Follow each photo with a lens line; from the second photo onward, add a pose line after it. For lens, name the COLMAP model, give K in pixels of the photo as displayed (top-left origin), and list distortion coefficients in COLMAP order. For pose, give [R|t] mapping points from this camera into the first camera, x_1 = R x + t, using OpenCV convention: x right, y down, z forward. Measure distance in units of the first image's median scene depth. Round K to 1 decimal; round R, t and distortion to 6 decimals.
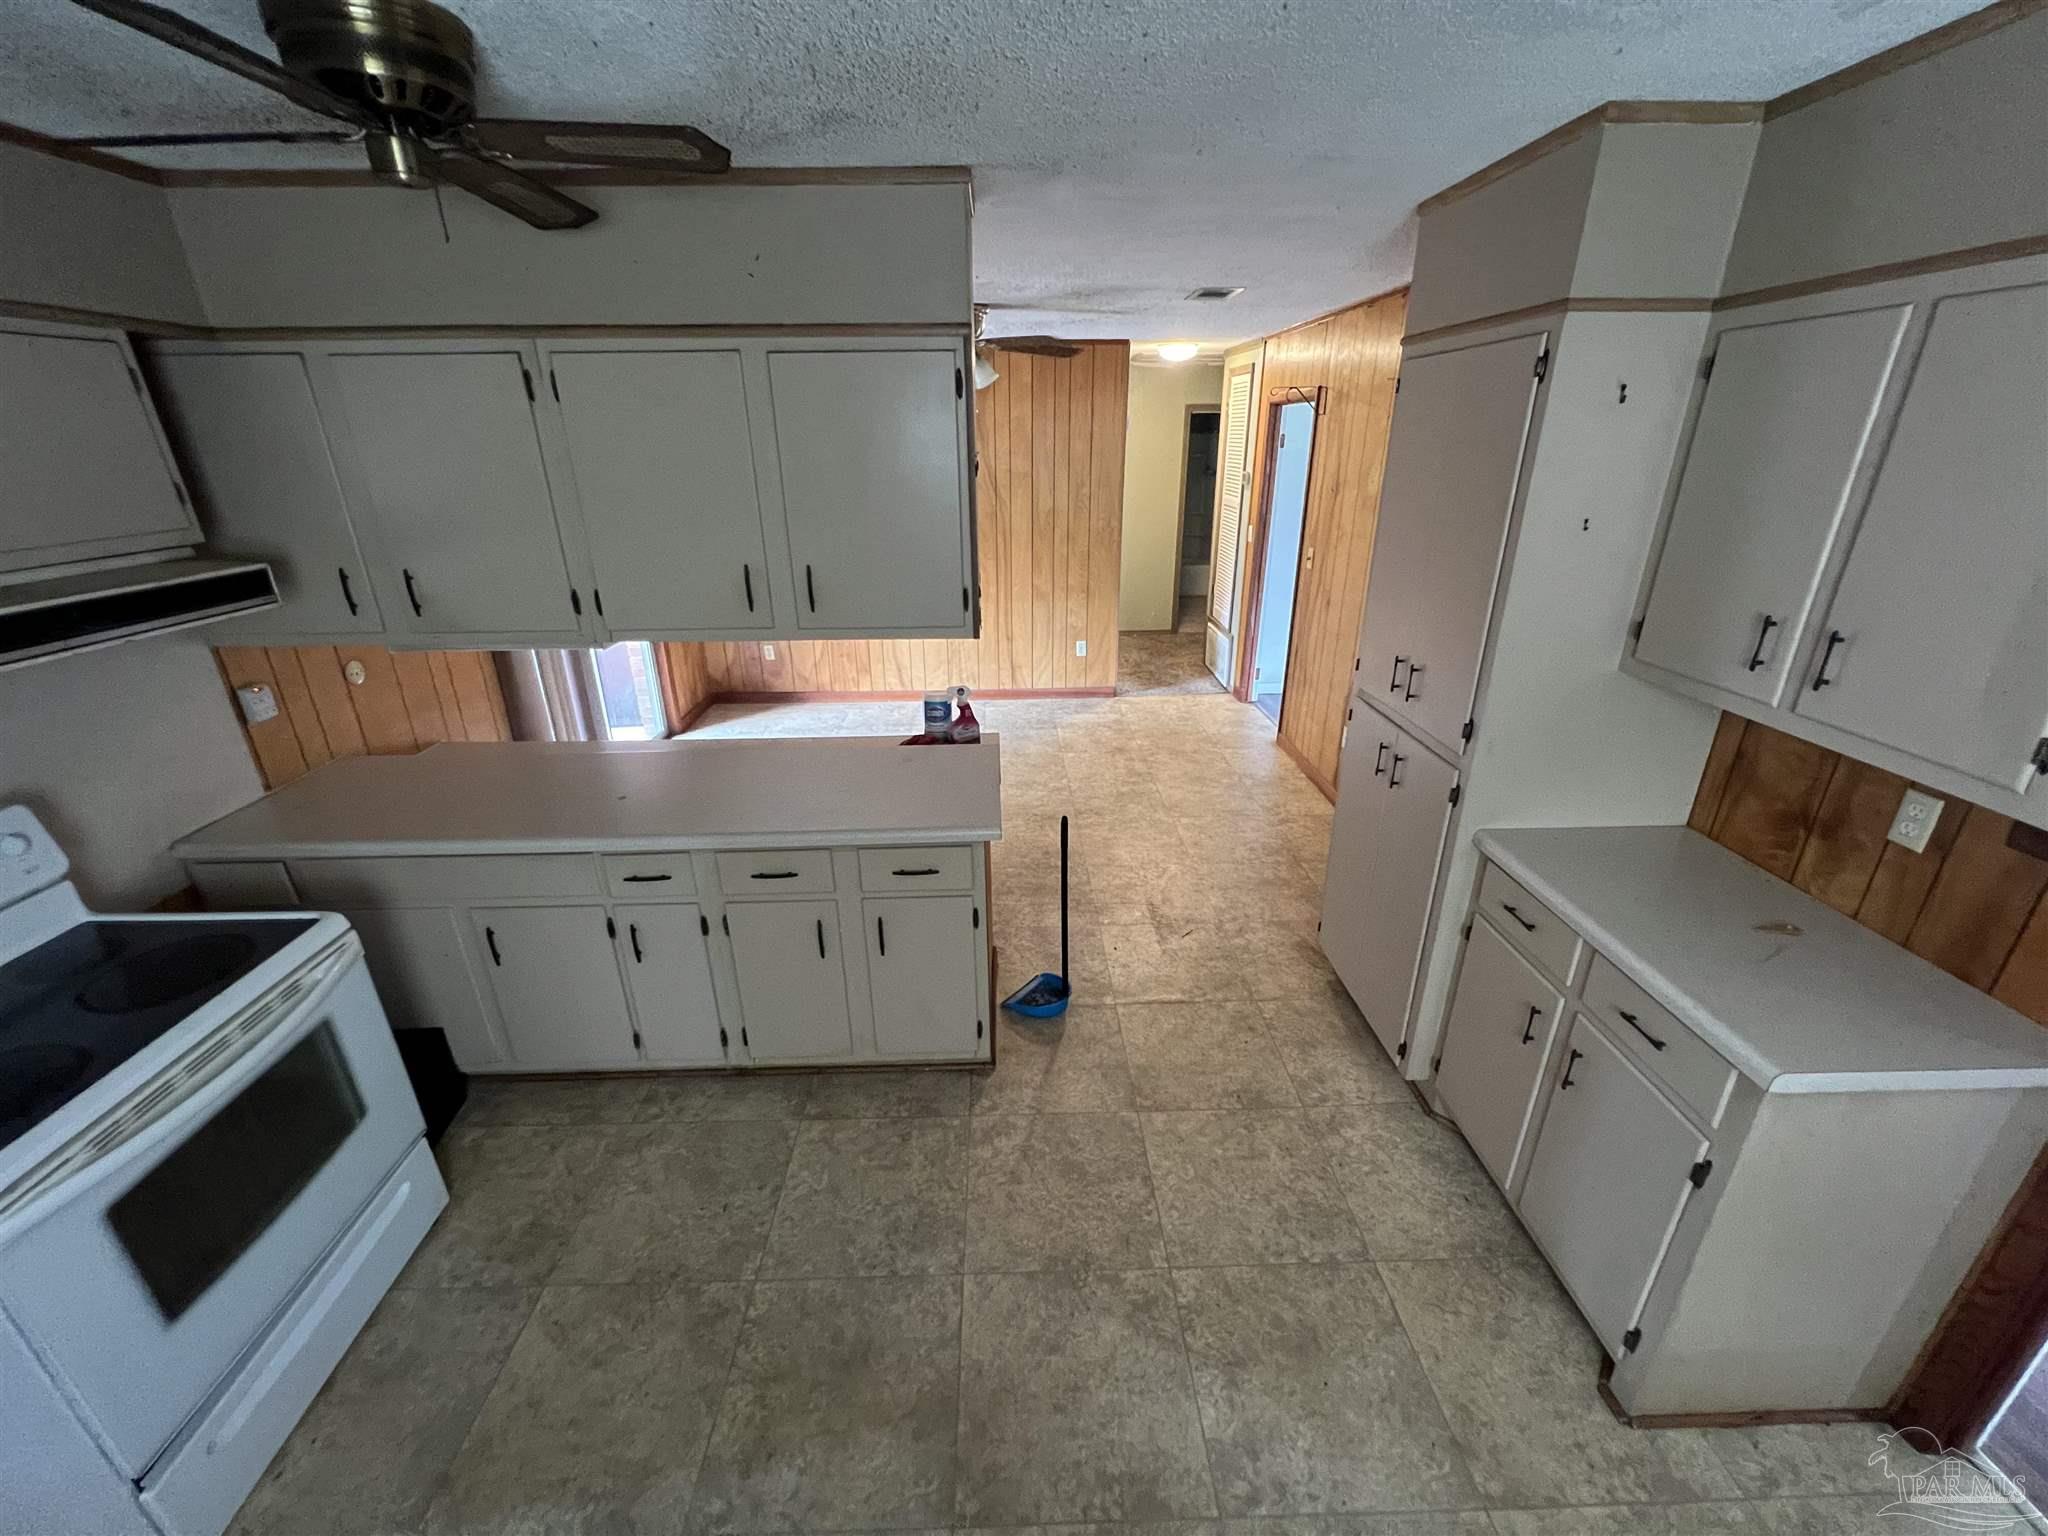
lens RADIAL K [[820.6, 0, 1024.0], [0, 820.6, 768.0], [0, 0, 1]] dist [-0.009240, -0.000084]
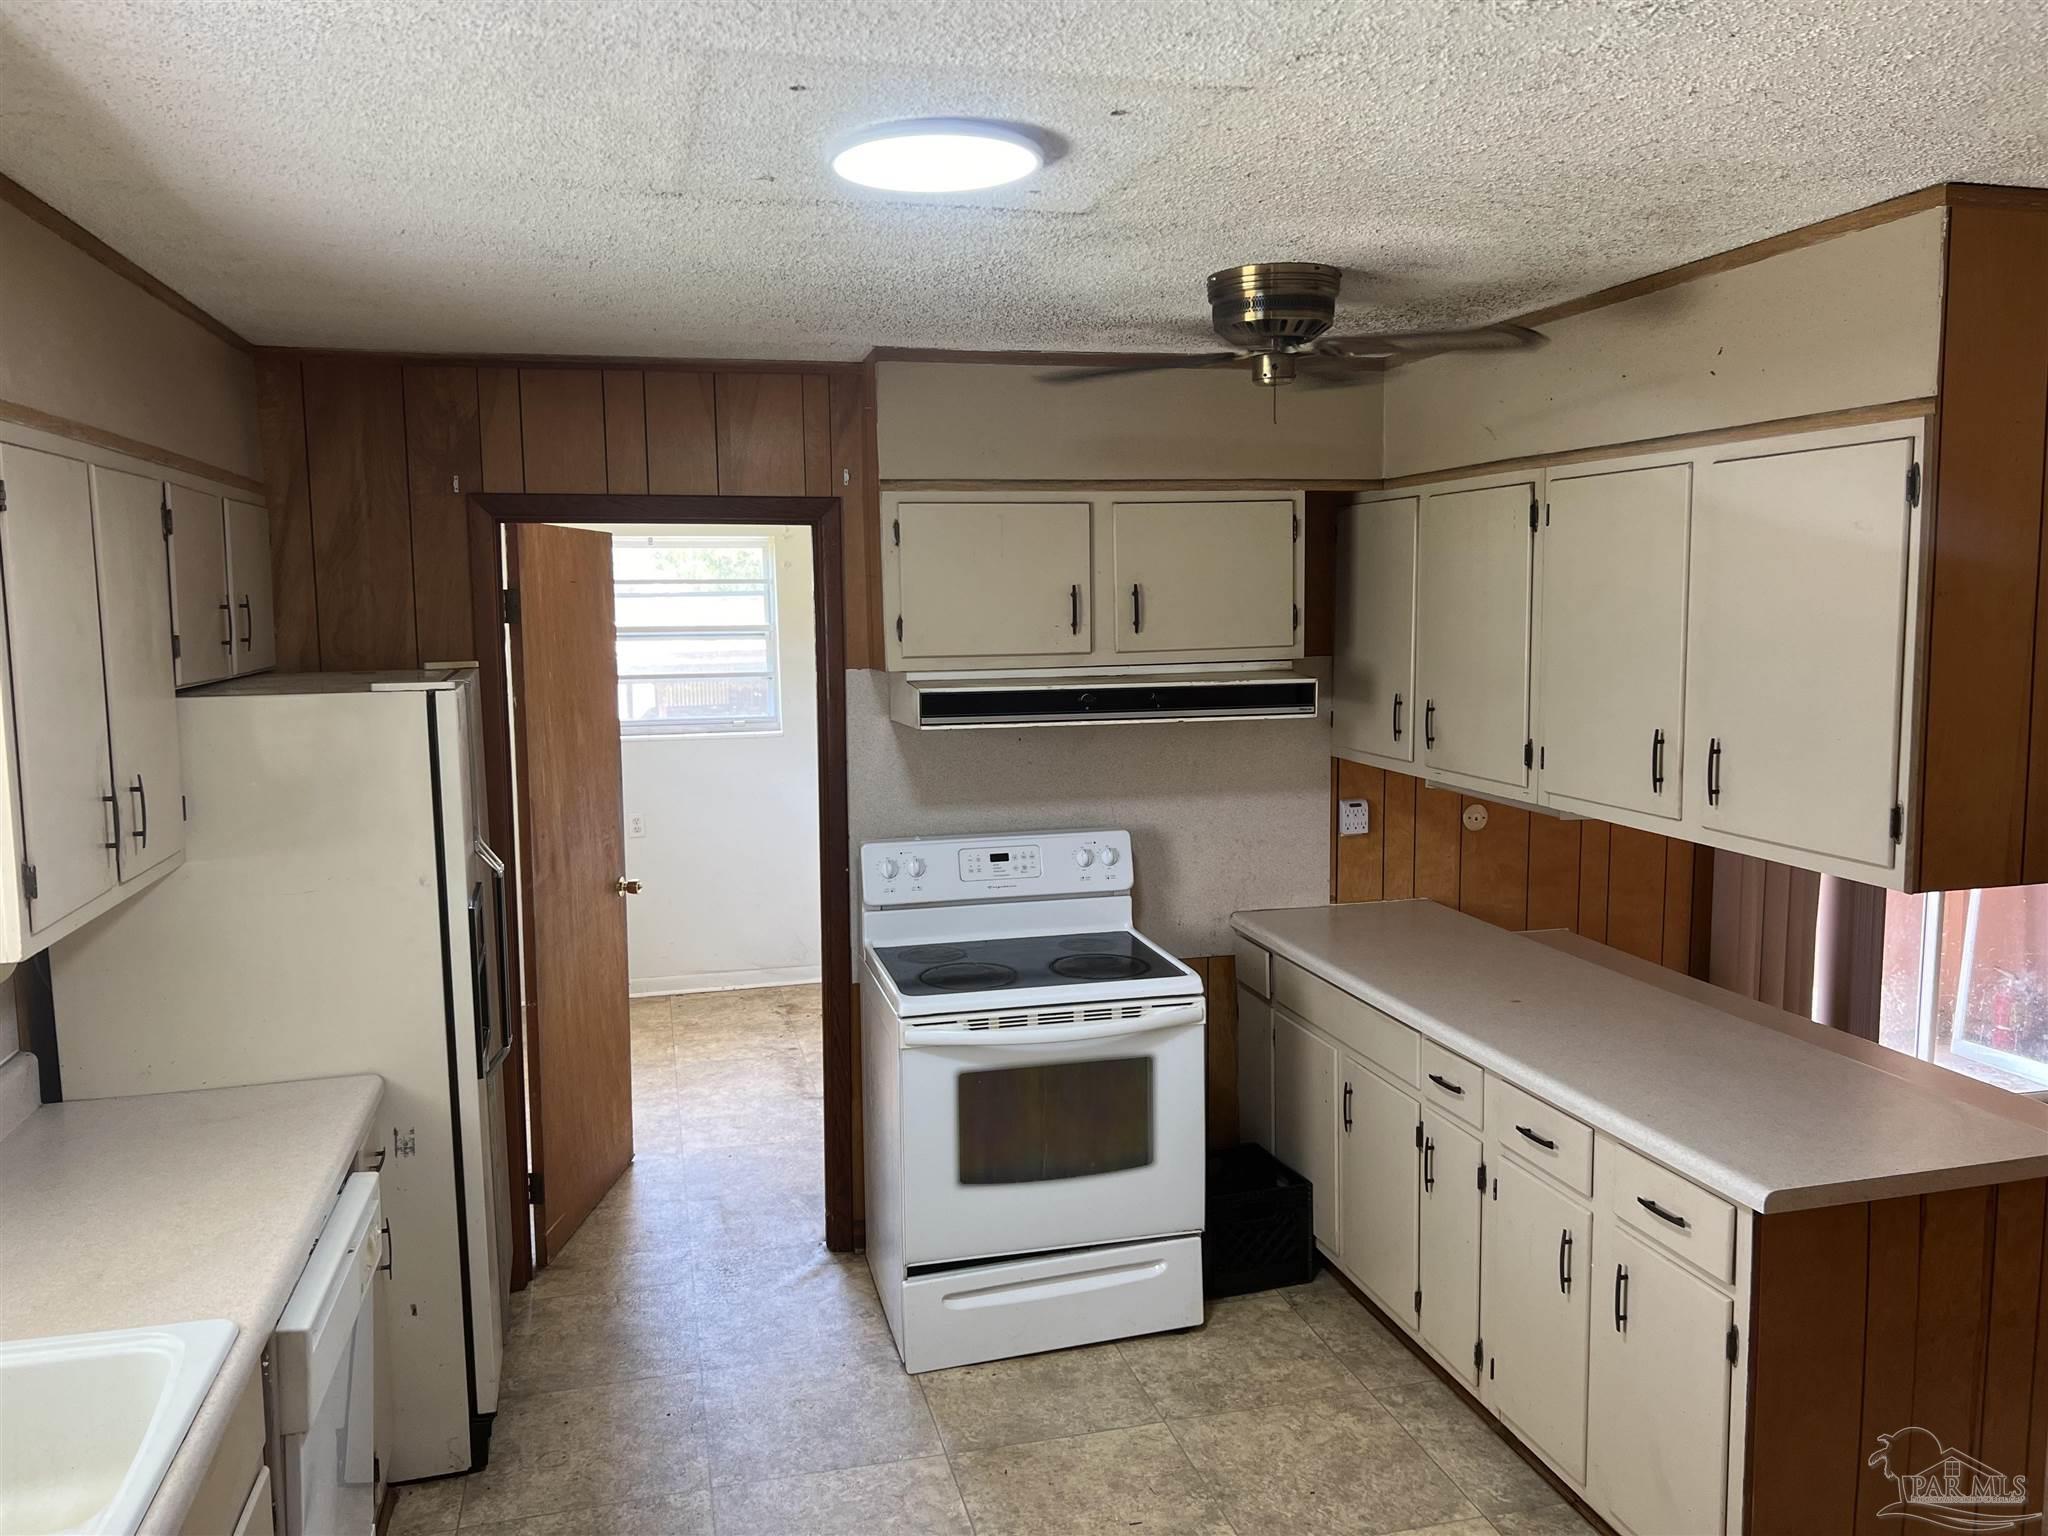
lens RADIAL K [[1531.7, 0, 1024.0], [0, 1531.7, 768.0], [0, 0, 1]] dist [0.082623, -0.000905]
pose [[0.227585, 0.117346, -0.966662, 1.022929], [-0.357456, 0.933475, 0.029159, -0.057721], [0.905776, 0.338903, 0.254391, 0.150638]]
